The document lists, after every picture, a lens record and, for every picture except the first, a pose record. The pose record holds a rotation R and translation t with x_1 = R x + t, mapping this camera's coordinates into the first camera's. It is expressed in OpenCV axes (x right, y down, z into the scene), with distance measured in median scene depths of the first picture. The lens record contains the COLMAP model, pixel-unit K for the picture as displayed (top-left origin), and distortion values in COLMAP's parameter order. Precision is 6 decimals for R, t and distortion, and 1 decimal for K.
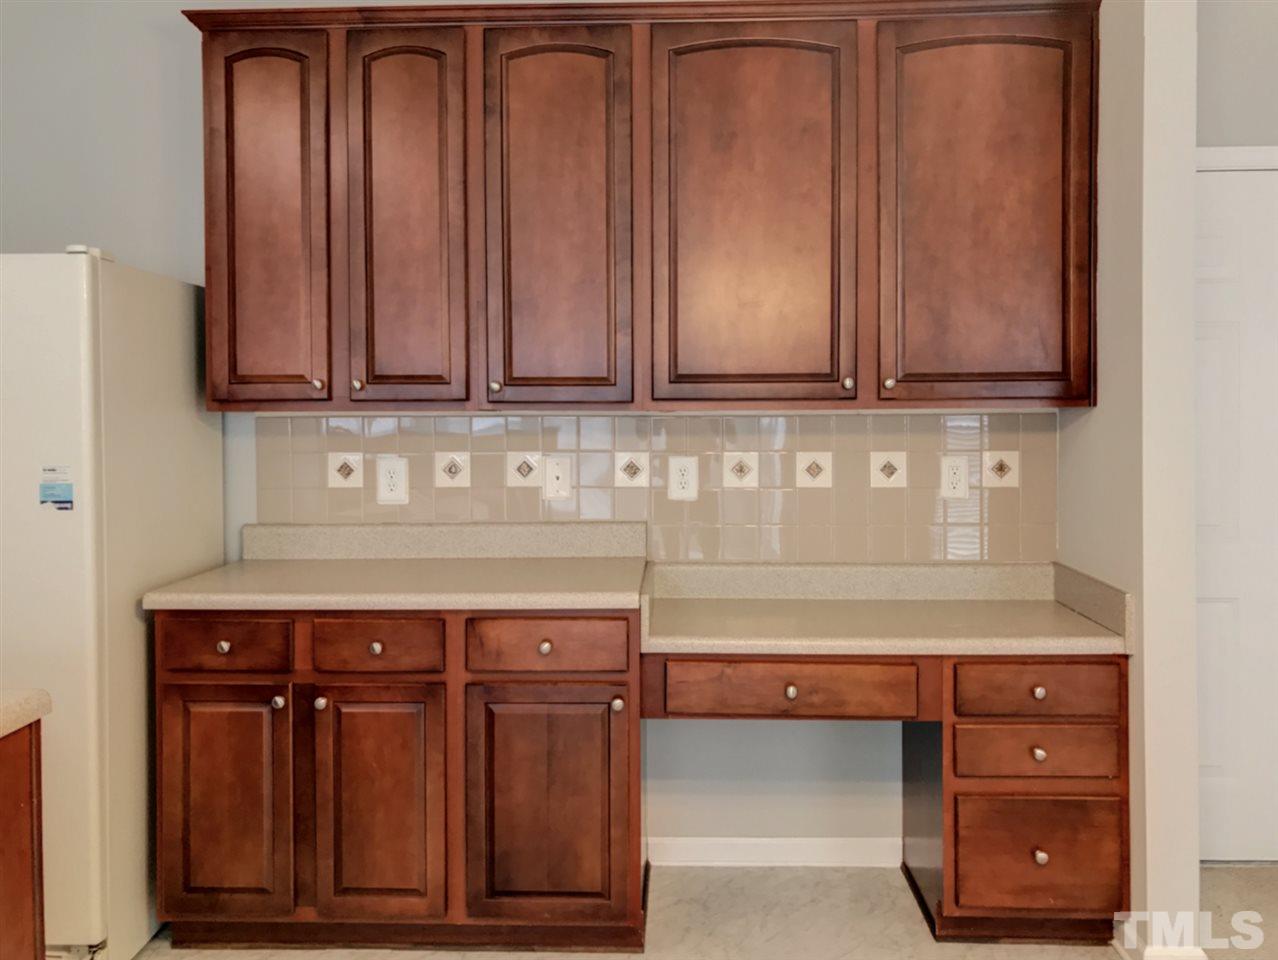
lens RADIAL K [[1212.2, 0, 638.4], [0, 1212.2, 433.5], [0, 0, 1]] dist [0.058416, -0.003168]
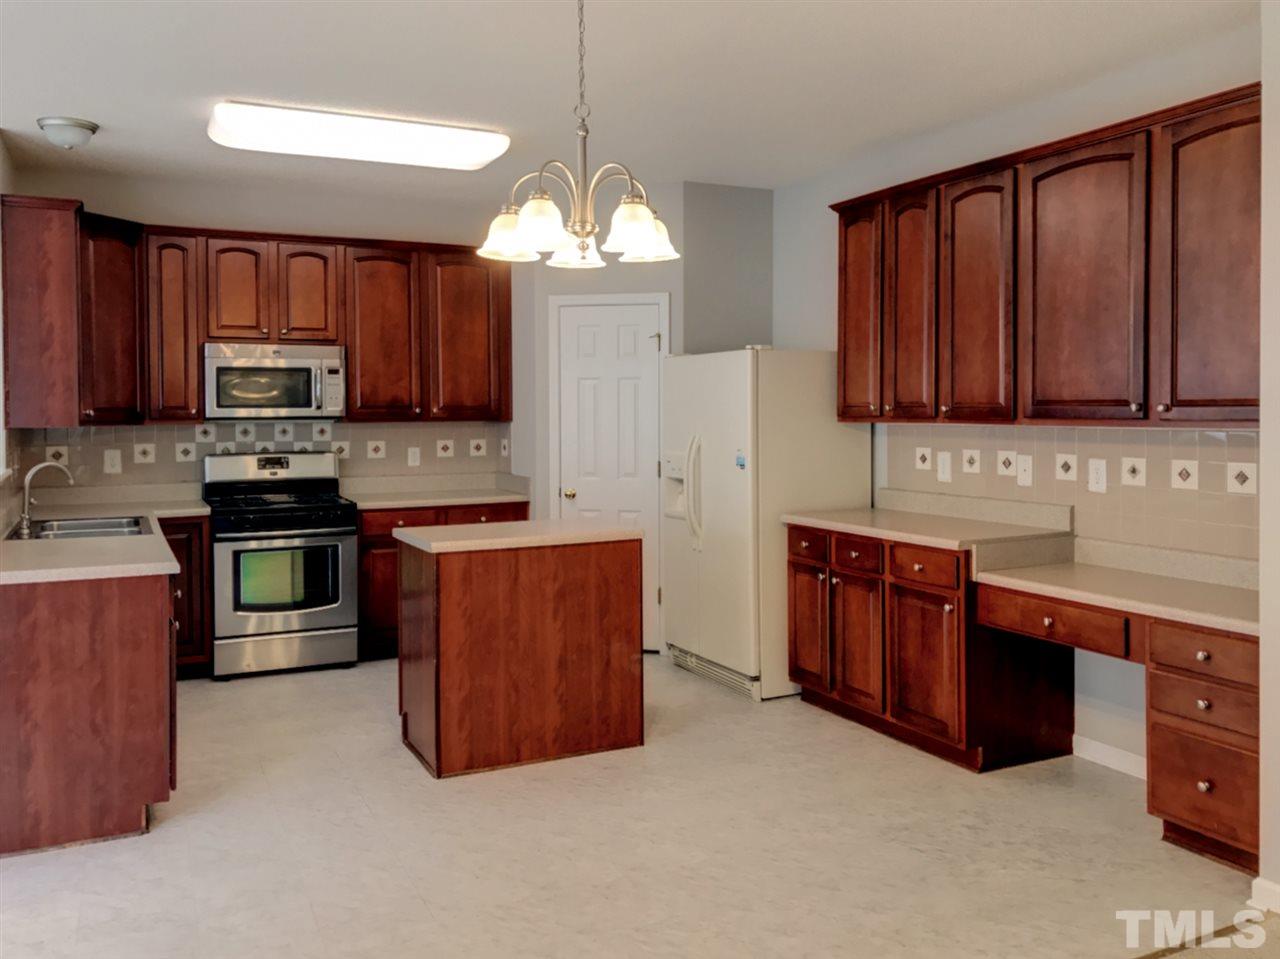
lens RADIAL K [[1078.6, 0, 635.8], [0, 1078.6, 480.4], [0, 0, 1]] dist [0.007381, -0.002258]
pose [[0.475071, 0.062129, -0.877752, 0.928383], [-0.036272, 0.998039, 0.051011, -0.000865], [0.879200, 0.007603, 0.476393, -0.030277]]
